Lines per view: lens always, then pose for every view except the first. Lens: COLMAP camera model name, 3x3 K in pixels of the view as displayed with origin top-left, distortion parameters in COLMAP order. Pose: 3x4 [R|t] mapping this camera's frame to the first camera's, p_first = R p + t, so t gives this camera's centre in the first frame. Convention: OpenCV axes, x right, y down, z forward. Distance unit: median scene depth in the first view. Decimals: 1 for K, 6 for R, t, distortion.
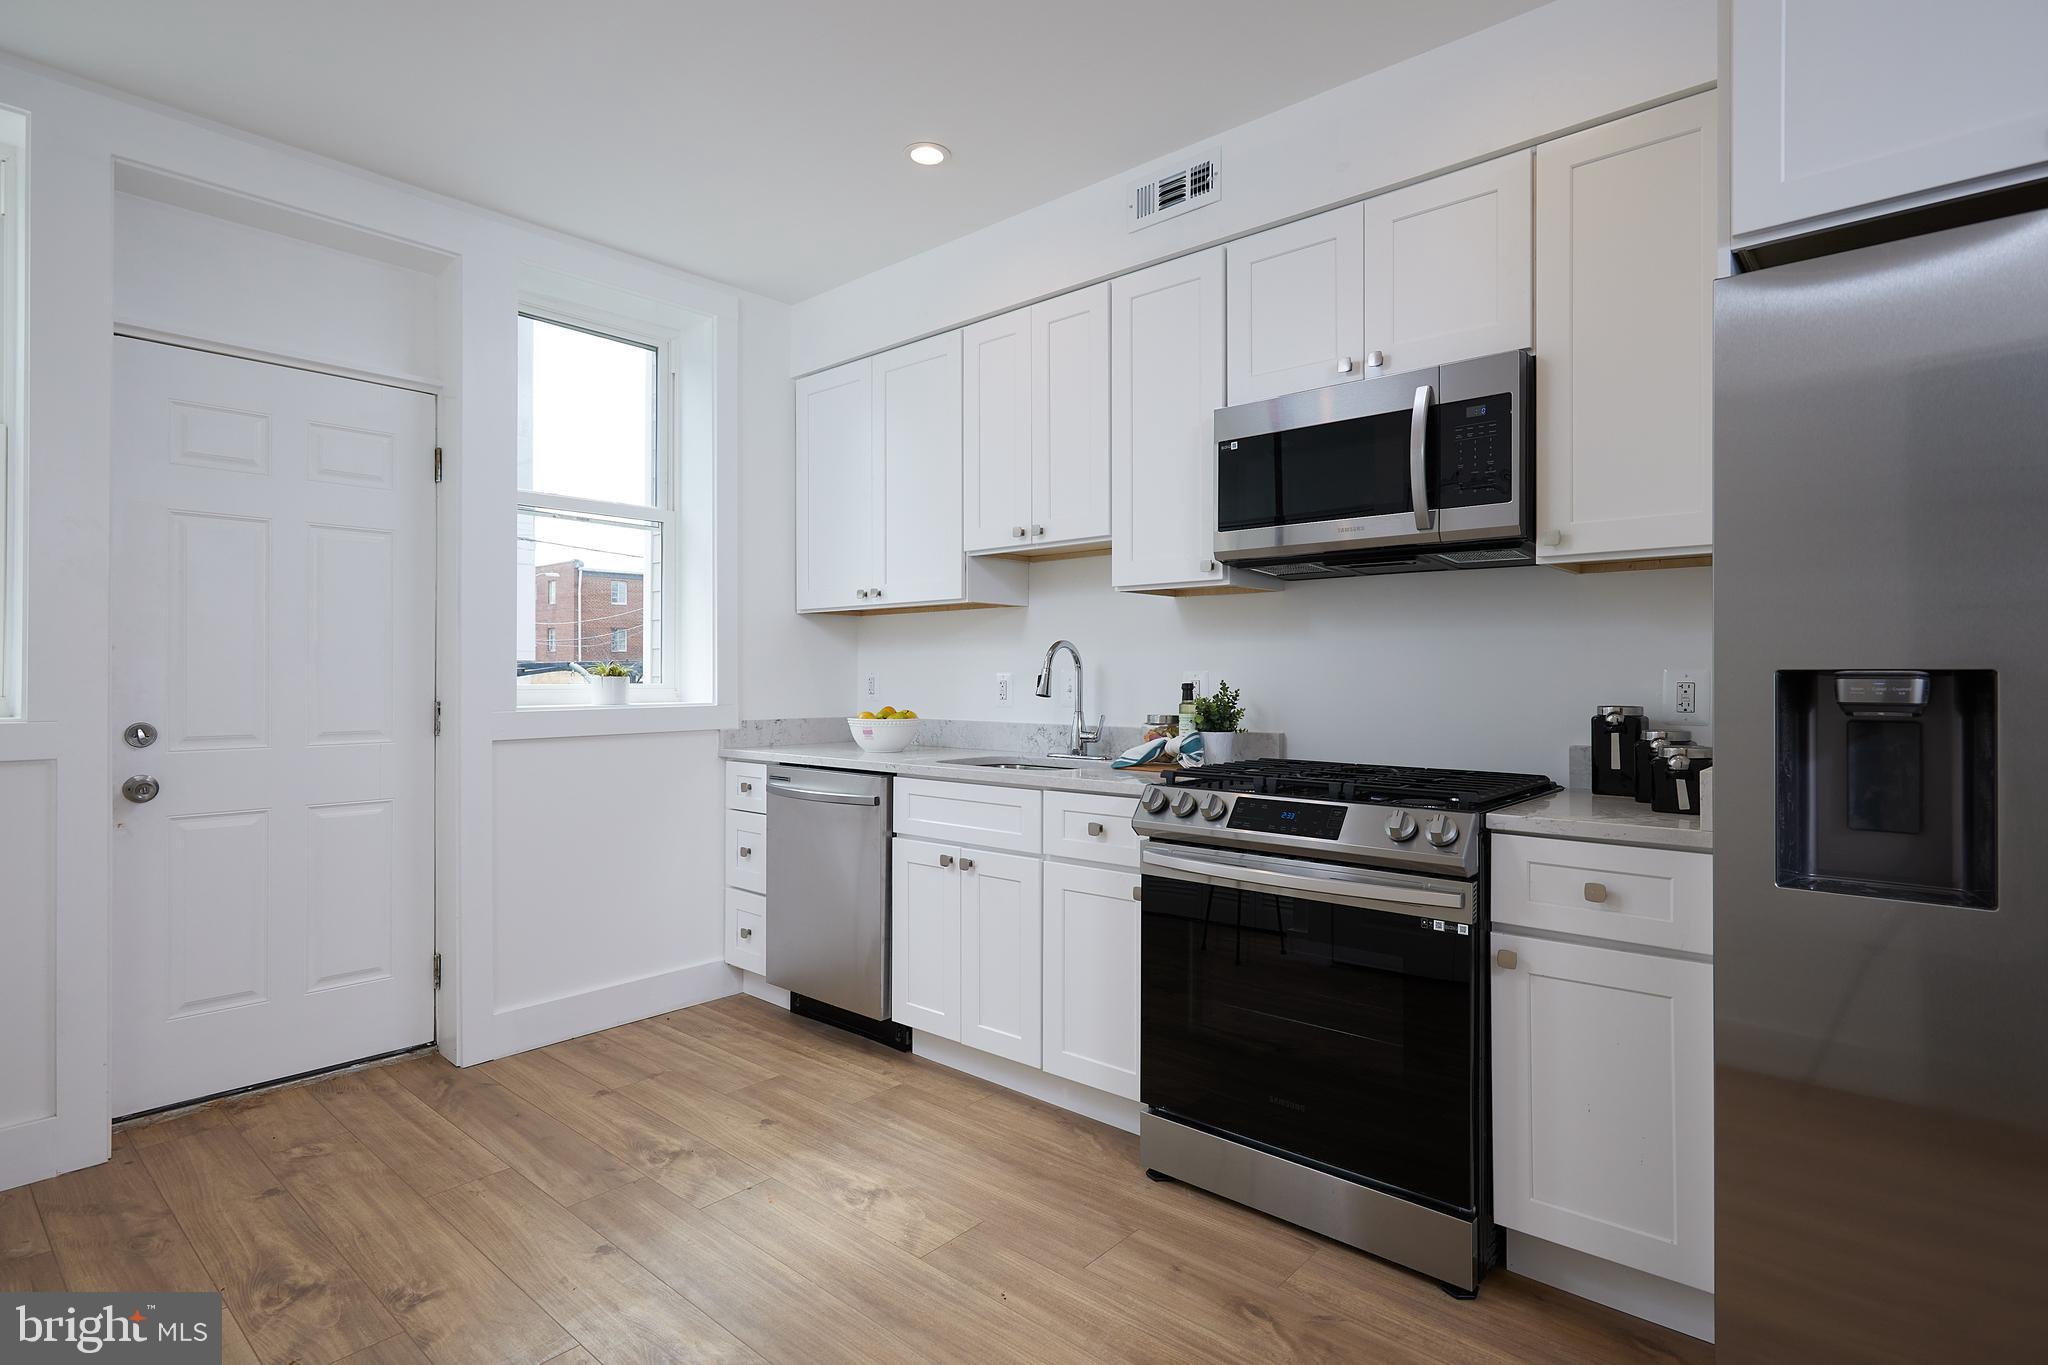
lens RADIAL K [[1021.4, 0, 1030.4], [0, 1021.4, 676.7], [0, 0, 1]] dist [0.005201, 0.000360]
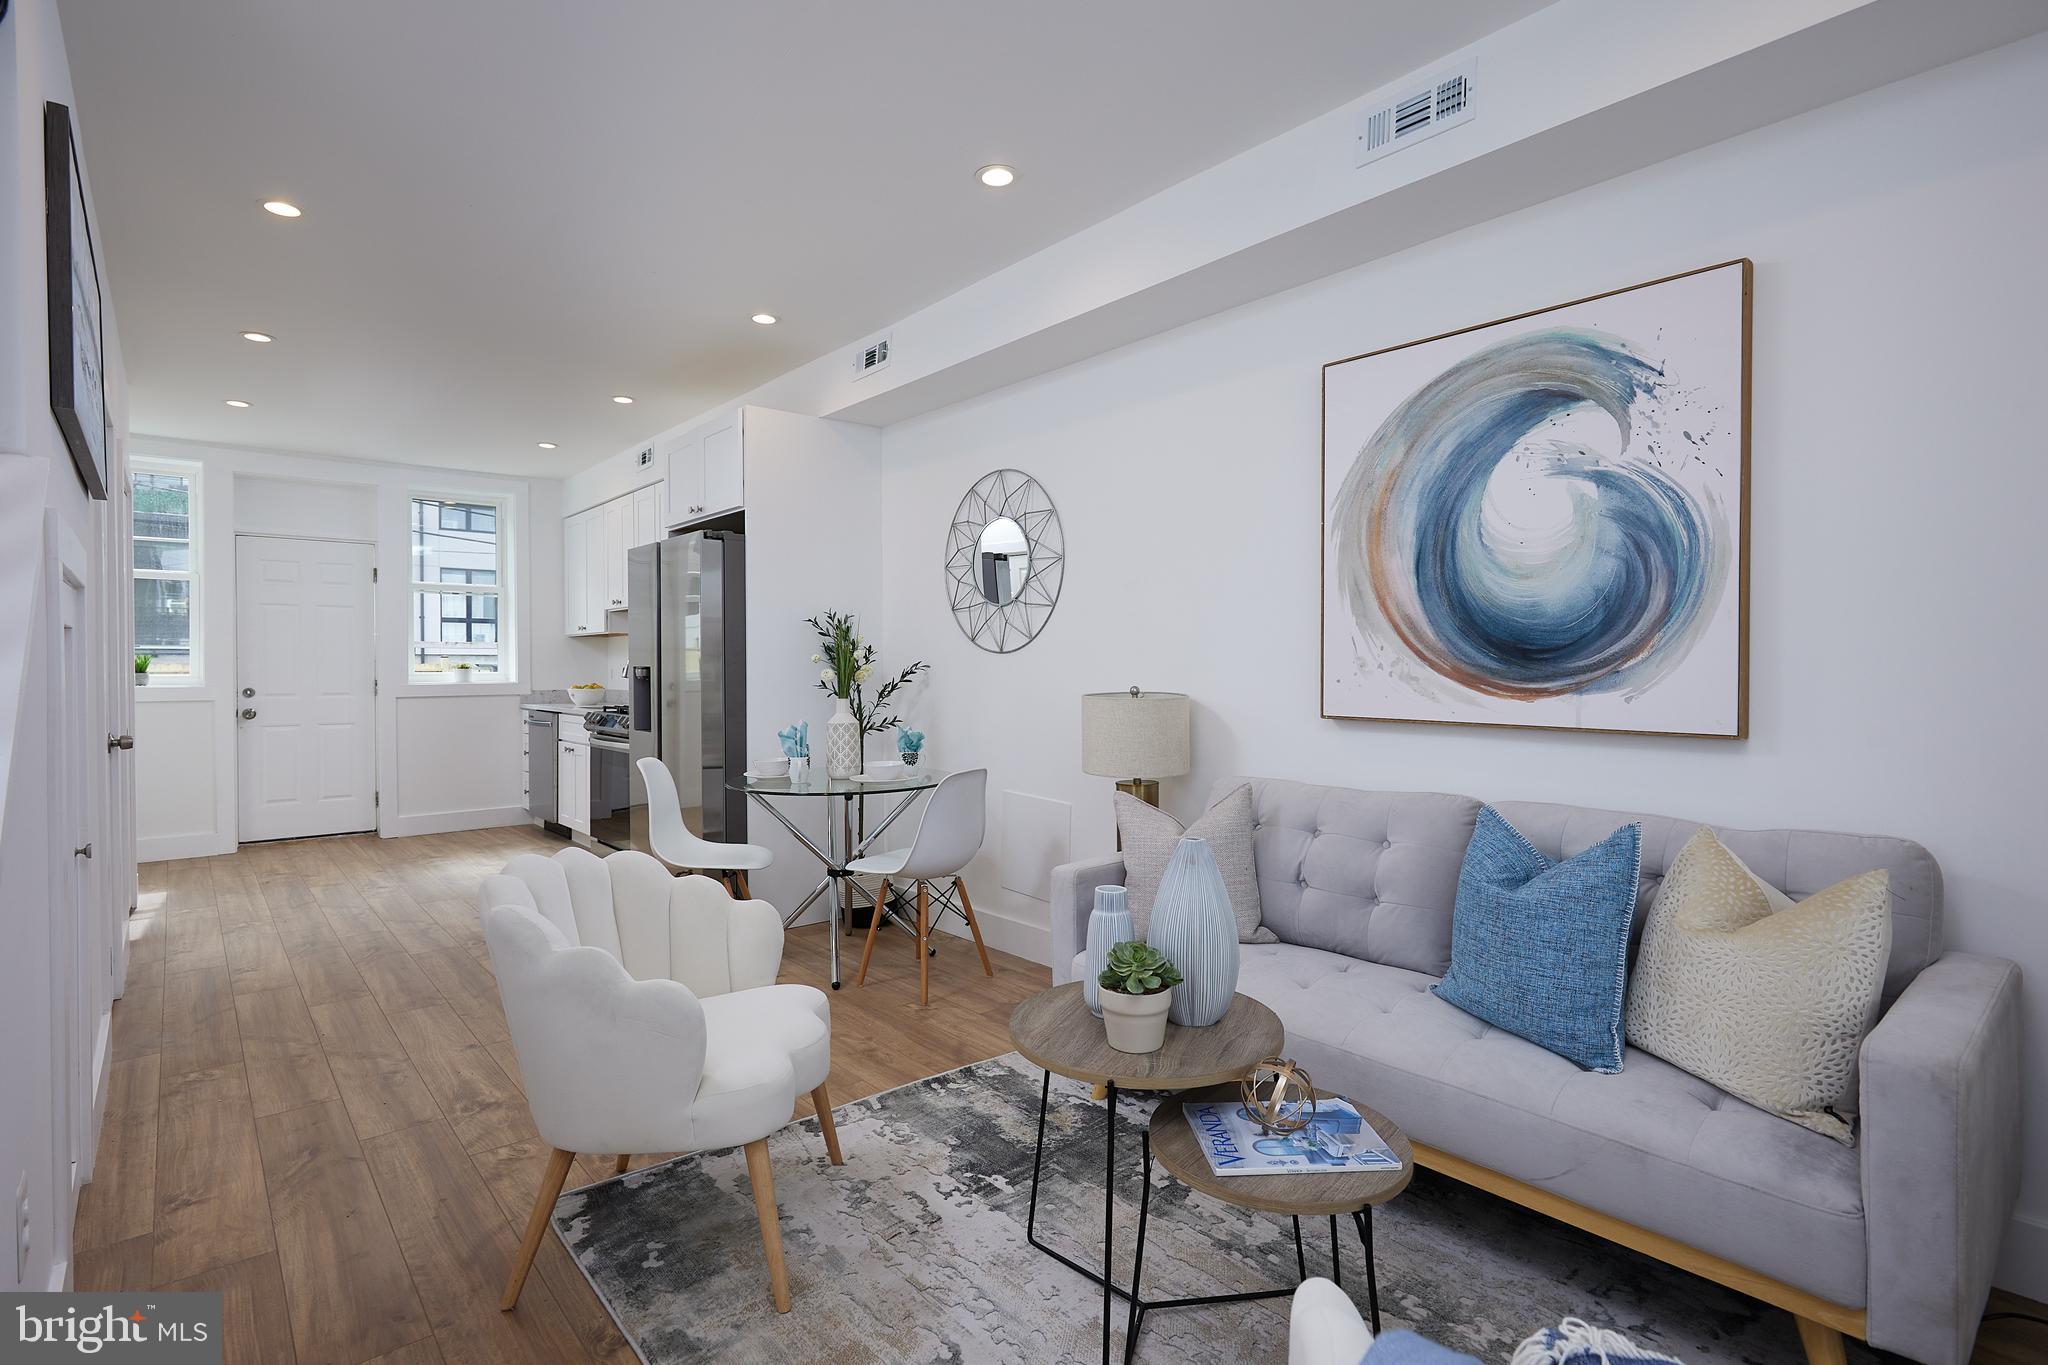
lens RADIAL K [[978.4, 0, 1035.9], [0, 978.4, 675.8], [0, 0, 1]] dist [-0.003937, 0.000559]
pose [[0.991439, -0.001808, -0.130560, 1.306210], [0.003040, 0.999953, 0.009237, -0.001519], [0.130537, -0.009554, 0.991397, -1.079883]]
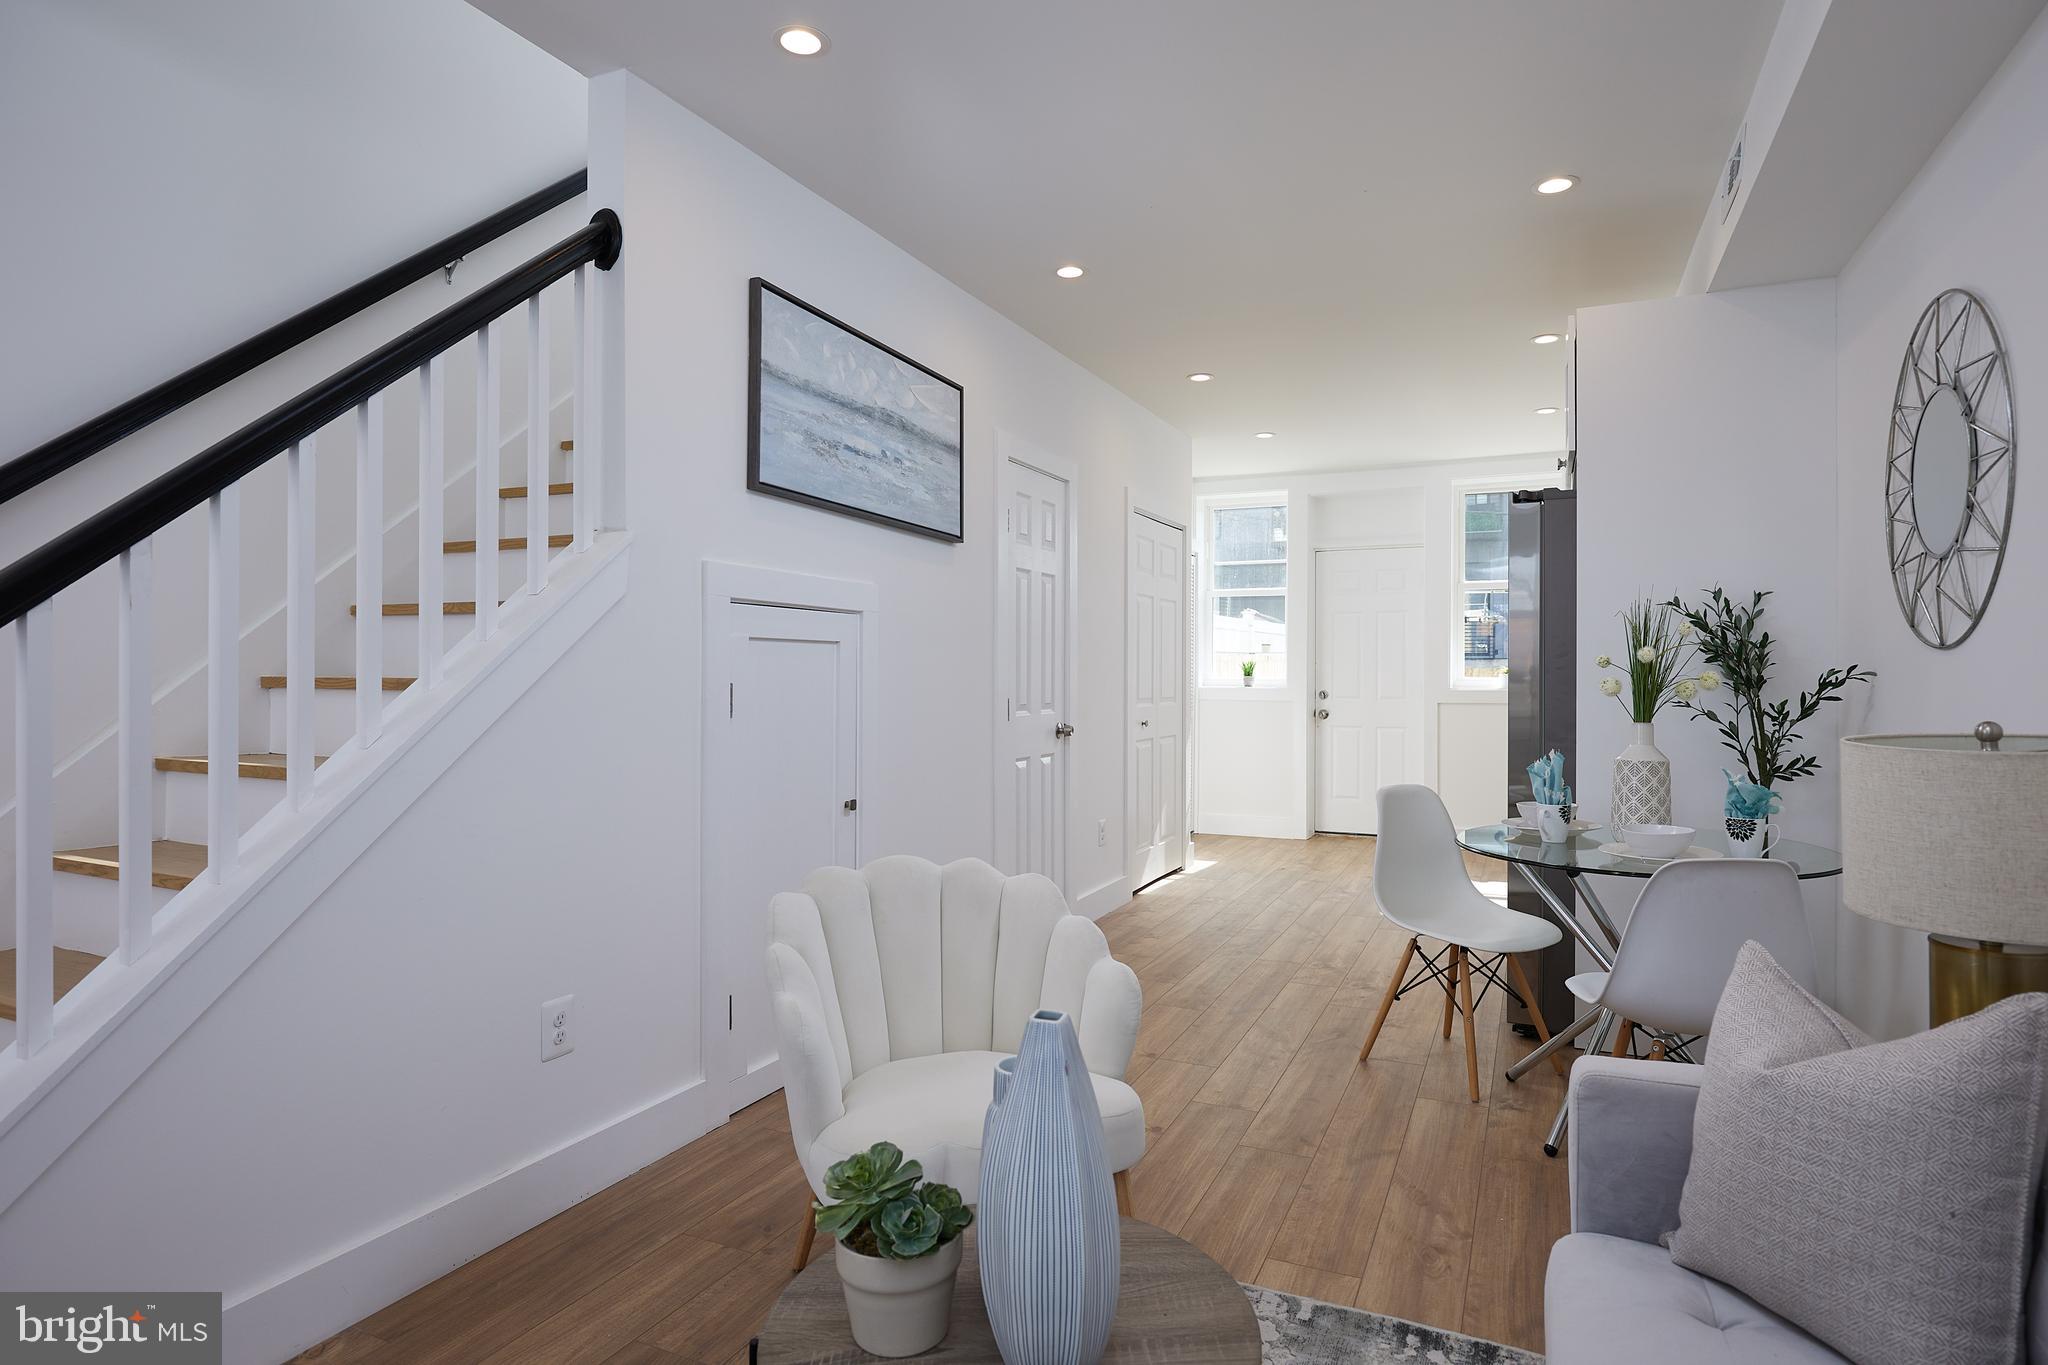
lens RADIAL K [[1100.9, 0, 1040.9], [0, 1100.9, 673.6], [0, 0, 1]] dist [-0.027350, 0.007261]
pose [[0.285703, 0.002190, -0.958316, 1.665626], [-0.002263, 0.999996, 0.001610, -0.002801], [0.958316, 0.001709, 0.285707, -0.548294]]
